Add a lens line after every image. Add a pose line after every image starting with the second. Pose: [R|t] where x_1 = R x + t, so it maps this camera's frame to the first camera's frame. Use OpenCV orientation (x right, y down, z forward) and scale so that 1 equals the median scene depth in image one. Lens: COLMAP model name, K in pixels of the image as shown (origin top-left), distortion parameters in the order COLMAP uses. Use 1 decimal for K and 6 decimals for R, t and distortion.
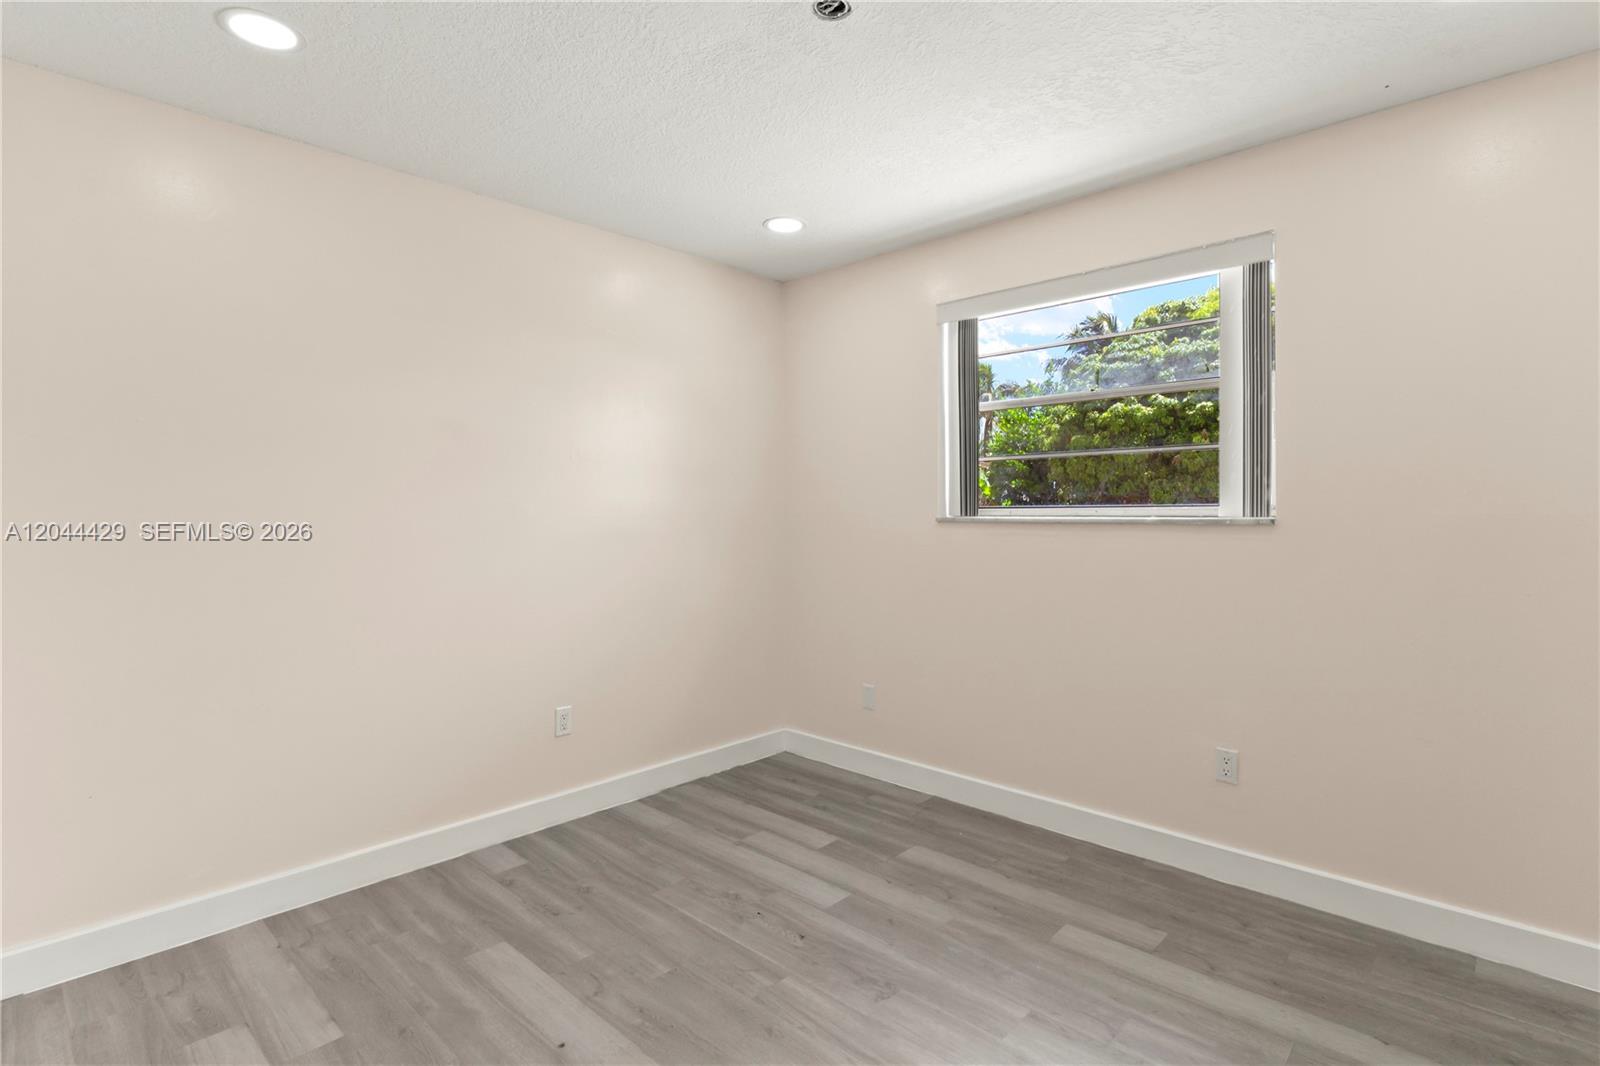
lens RADIAL K [[785.8, 0, 825.4], [0, 785.8, 523.7], [0, 0, 1]] dist [-0.012109, -0.000922]
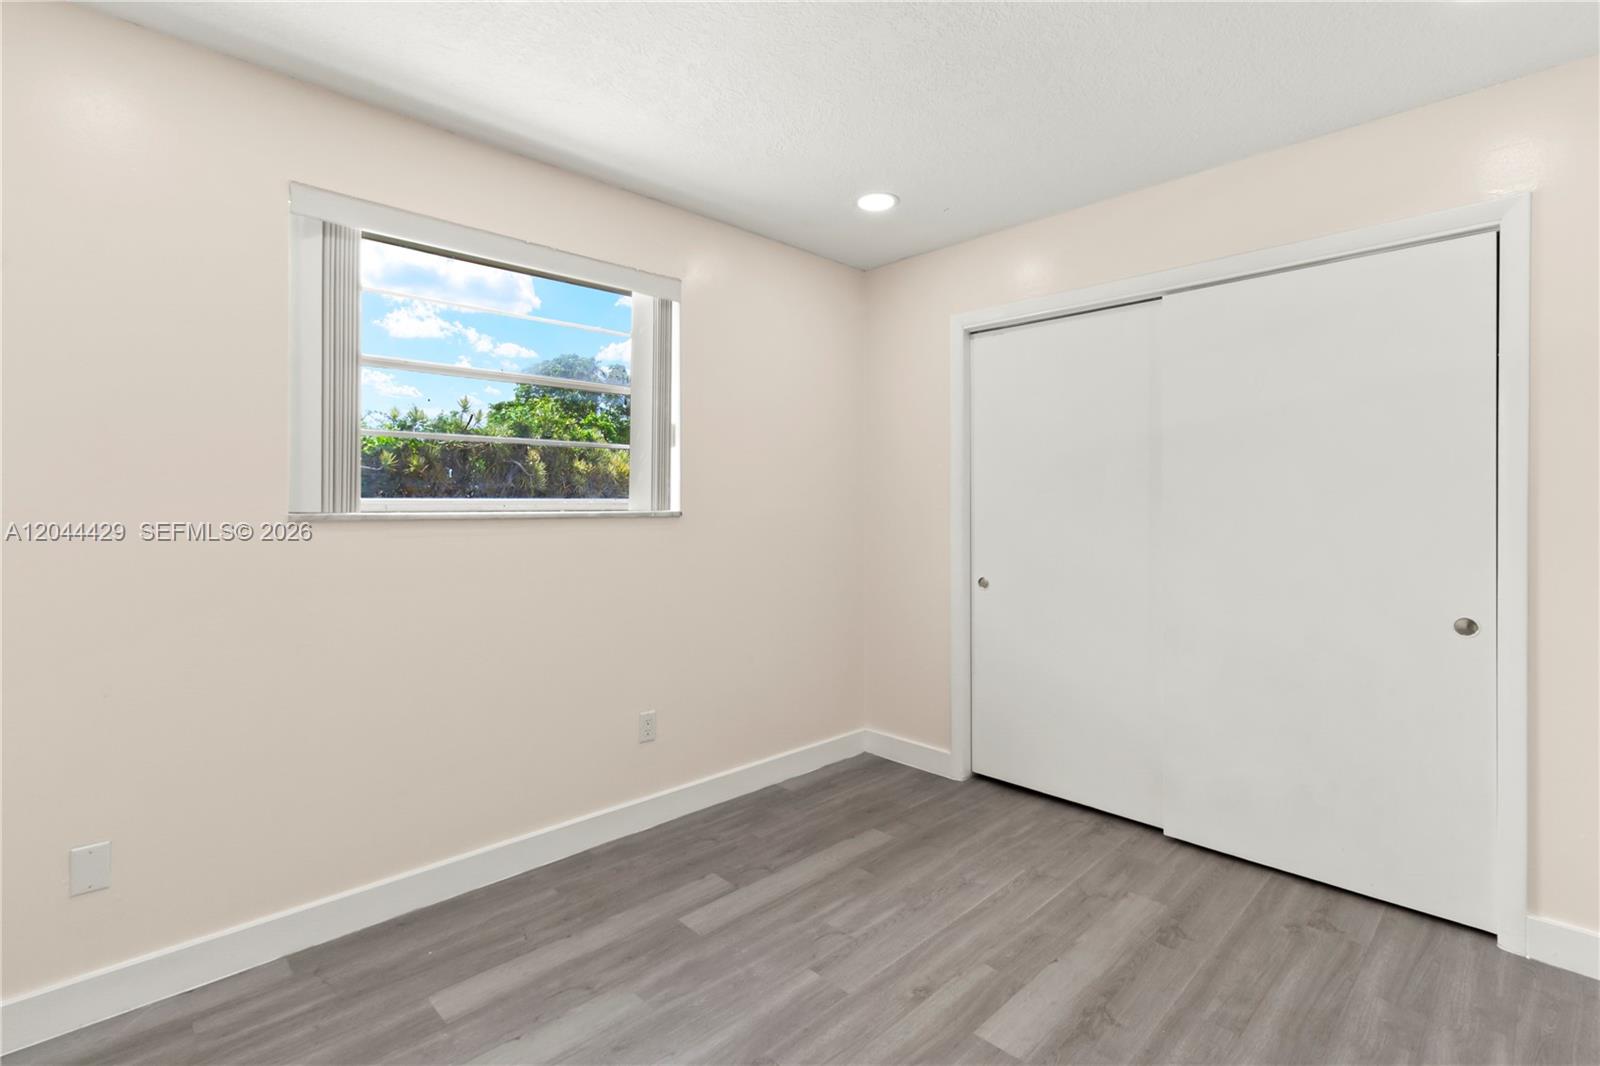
lens RADIAL K [[739.9, 0, 811.7], [0, 739.9, 509.6], [0, 0, 1]] dist [-0.001924, -0.000332]
pose [[0.045383, -0.004809, 0.998958, -0.568101], [0.018595, 0.999819, 0.003968, -0.009293], [-0.998797, 0.018395, 0.045464, 0.711287]]
